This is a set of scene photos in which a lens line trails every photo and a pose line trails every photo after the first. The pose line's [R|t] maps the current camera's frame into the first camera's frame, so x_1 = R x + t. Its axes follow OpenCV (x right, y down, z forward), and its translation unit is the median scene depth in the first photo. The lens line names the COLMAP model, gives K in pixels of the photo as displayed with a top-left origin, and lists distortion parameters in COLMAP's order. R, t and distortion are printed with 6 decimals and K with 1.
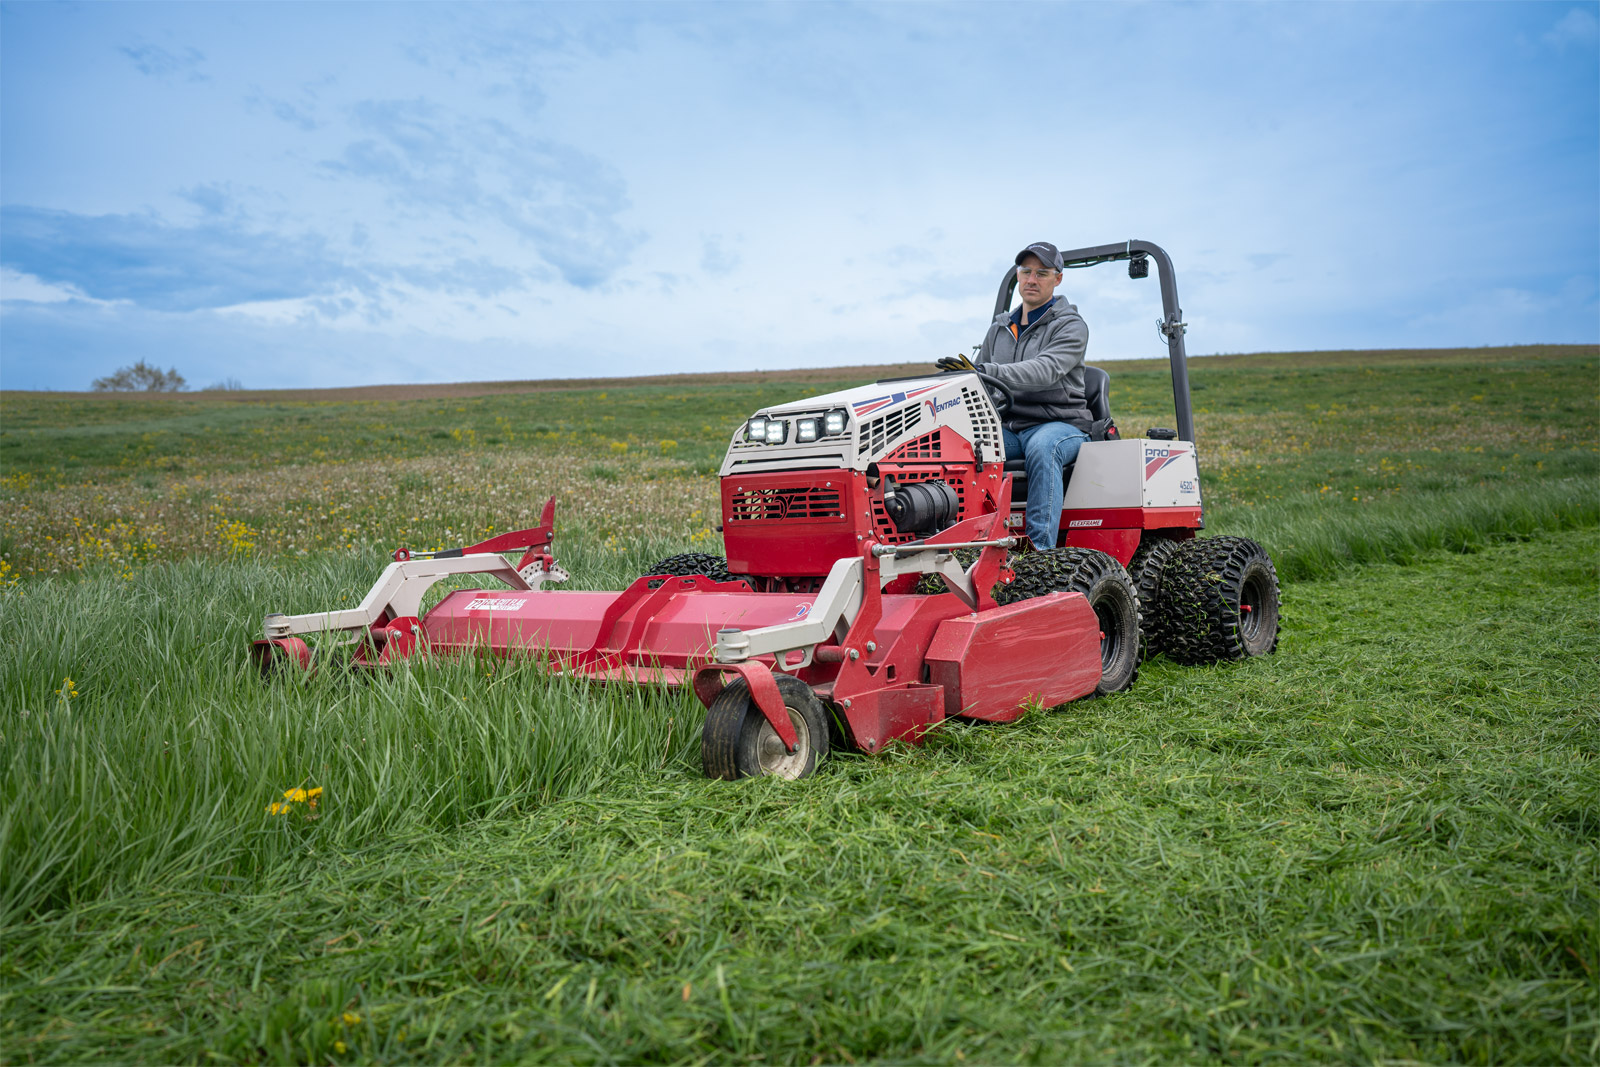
lens RADIAL K [[1625.4, 0, 800.0], [0, 1625.4, 533.5], [0, 0, 1]] dist [0.014359, 0.003871]
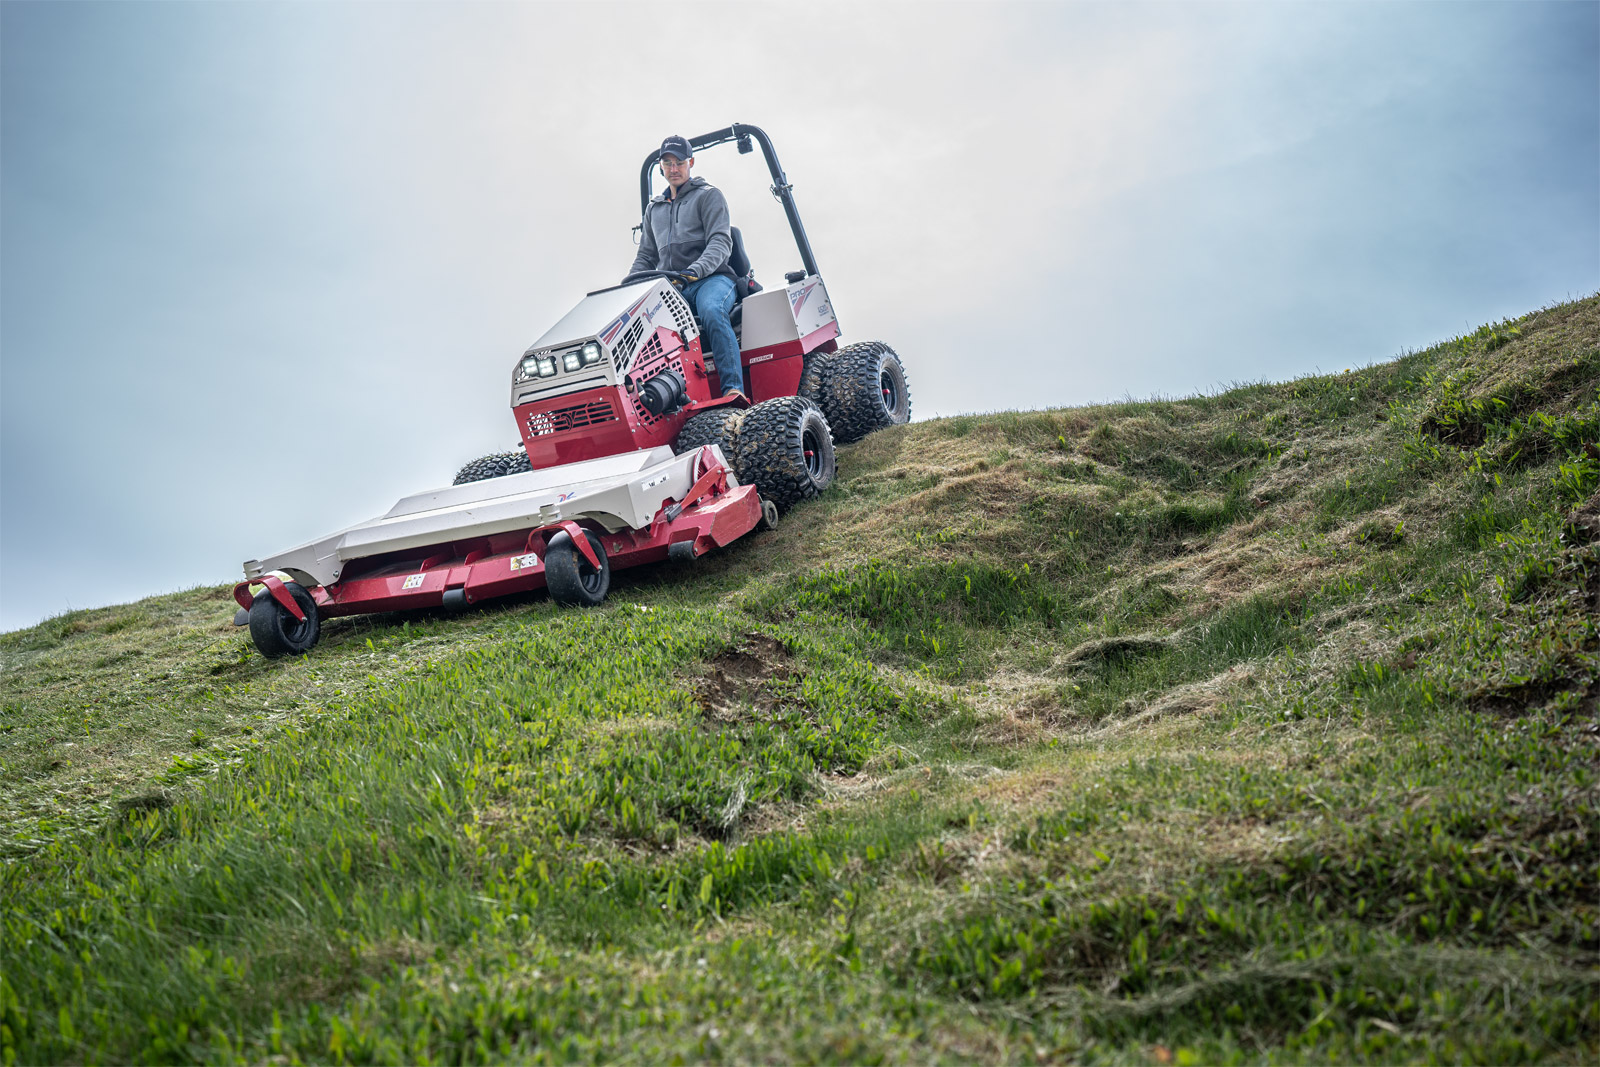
lens RADIAL K [[1625.4, 0, 800.0], [0, 1625.4, 533.5], [0, 0, 1]] dist [0.014359, 0.003871]
pose [[0.931223, -0.276436, 0.237500, -0.177302], [0.226029, 0.949266, 0.218644, -0.178321], [-0.285892, -0.149924, 0.946461, -0.359218]]
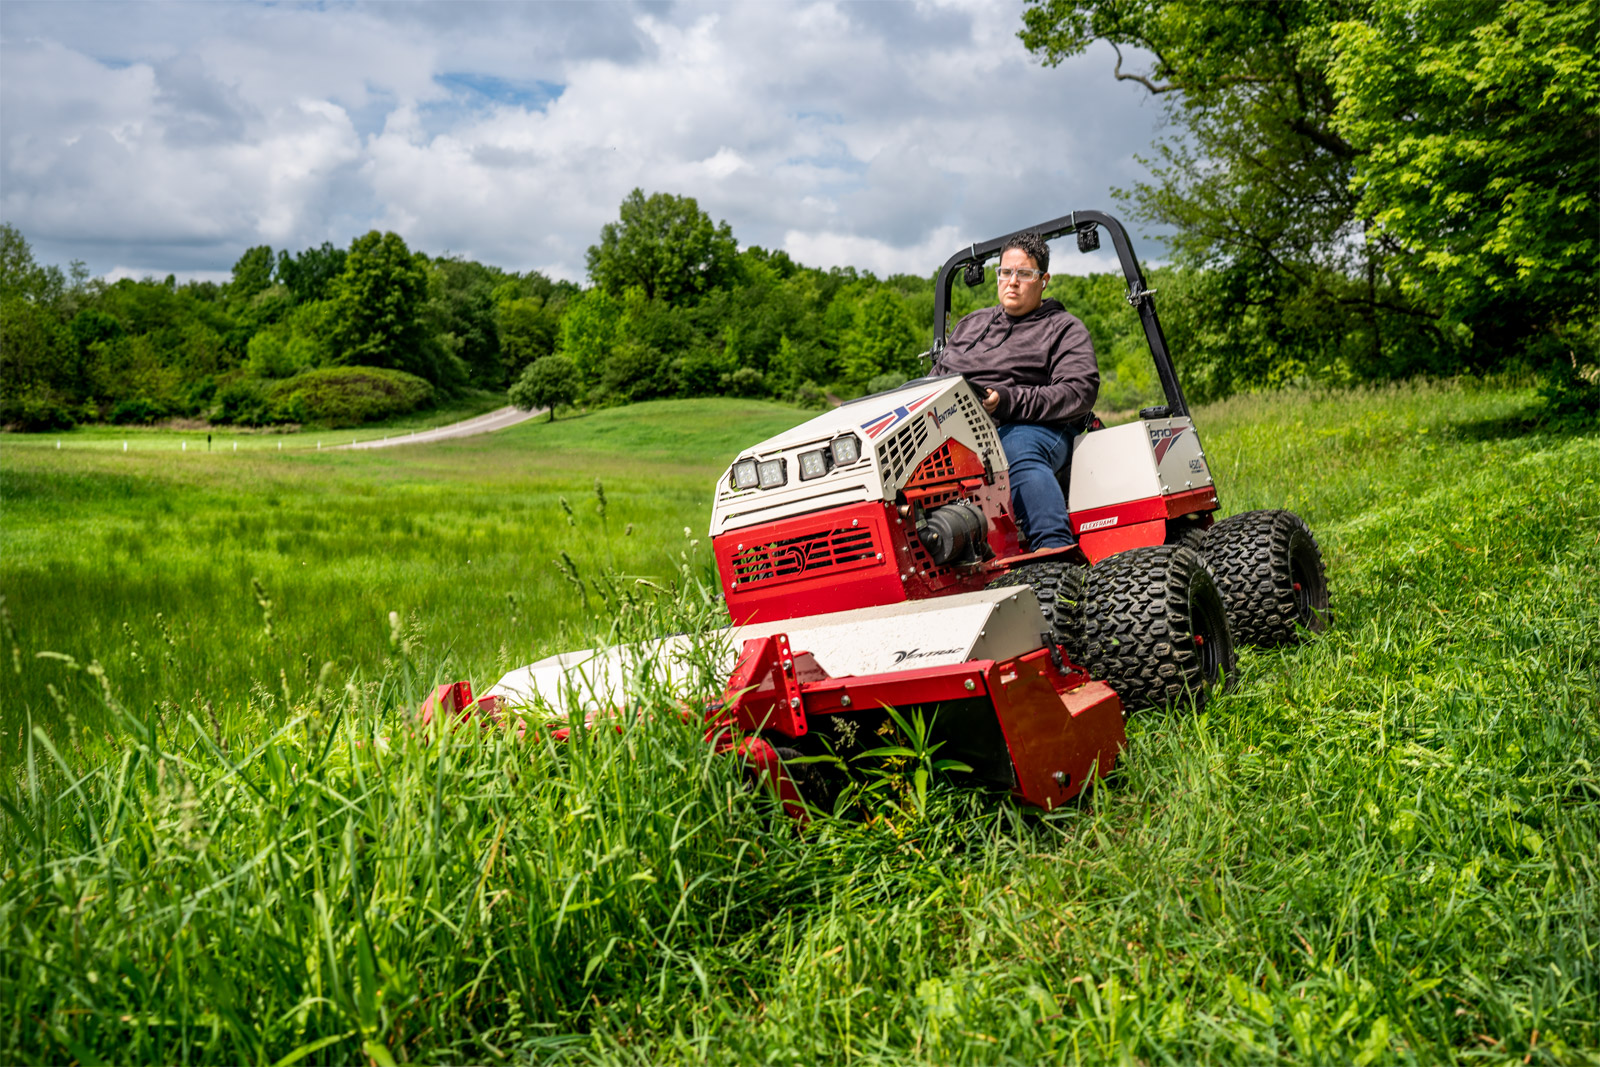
lens RADIAL K [[1625.4, 0, 800.0], [0, 1625.4, 533.5], [0, 0, 1]] dist [0.014359, 0.003871]
pose [[0.974286, -0.166189, 0.152143, -0.135118], [0.172191, 0.984692, -0.027069, -0.006026], [-0.145315, 0.052571, 0.987988, 0.157119]]
